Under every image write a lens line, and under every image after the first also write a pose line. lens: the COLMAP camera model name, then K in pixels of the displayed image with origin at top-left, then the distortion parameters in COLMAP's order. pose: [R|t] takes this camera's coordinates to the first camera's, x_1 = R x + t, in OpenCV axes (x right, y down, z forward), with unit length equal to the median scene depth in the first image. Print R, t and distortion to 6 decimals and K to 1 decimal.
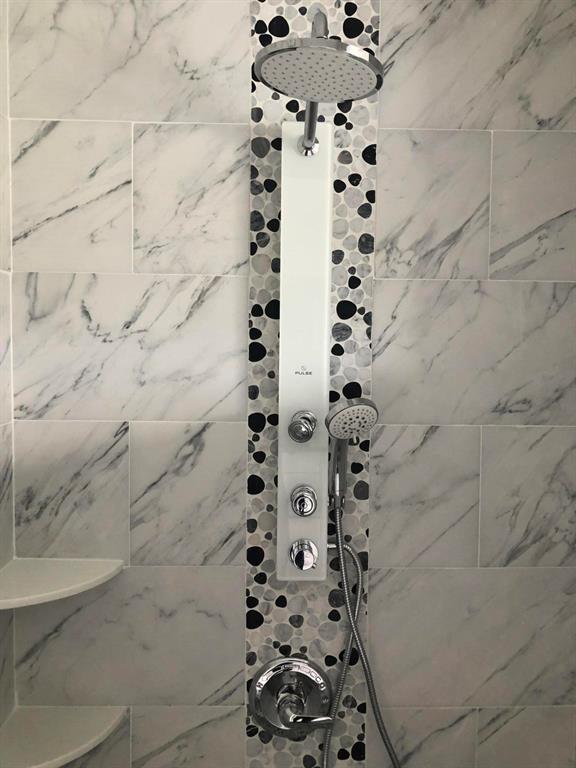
lens RADIAL K [[633.3, 0, 288.2], [0, 633.3, 379.6], [0, 0, 1]] dist [0.027723, -0.046869]
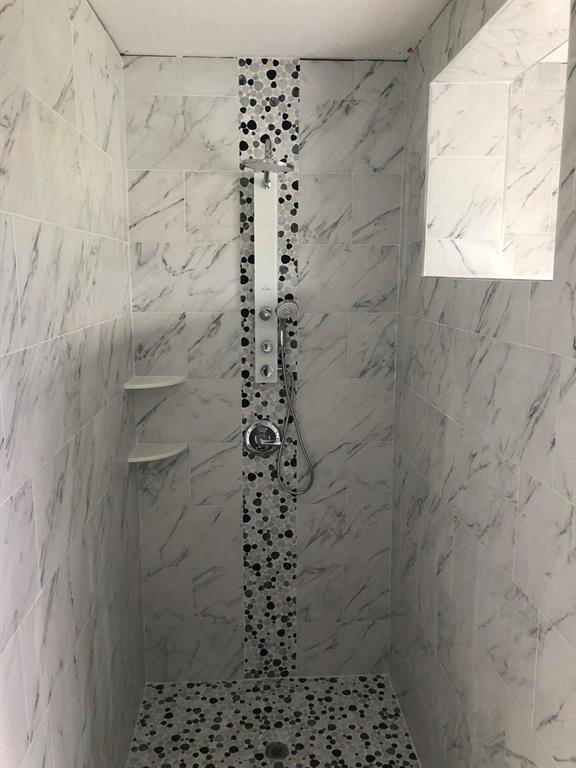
lens RADIAL K [[633.3, 0, 290.3], [0, 633.3, 389.8], [0, 0, 1]] dist [0.027723, -0.046869]
pose [[0.999626, -0.012396, 0.024389, 0.049939], [0.009356, 0.992603, 0.121045, 0.069194], [-0.025709, -0.120771, 0.992347, -1.188095]]
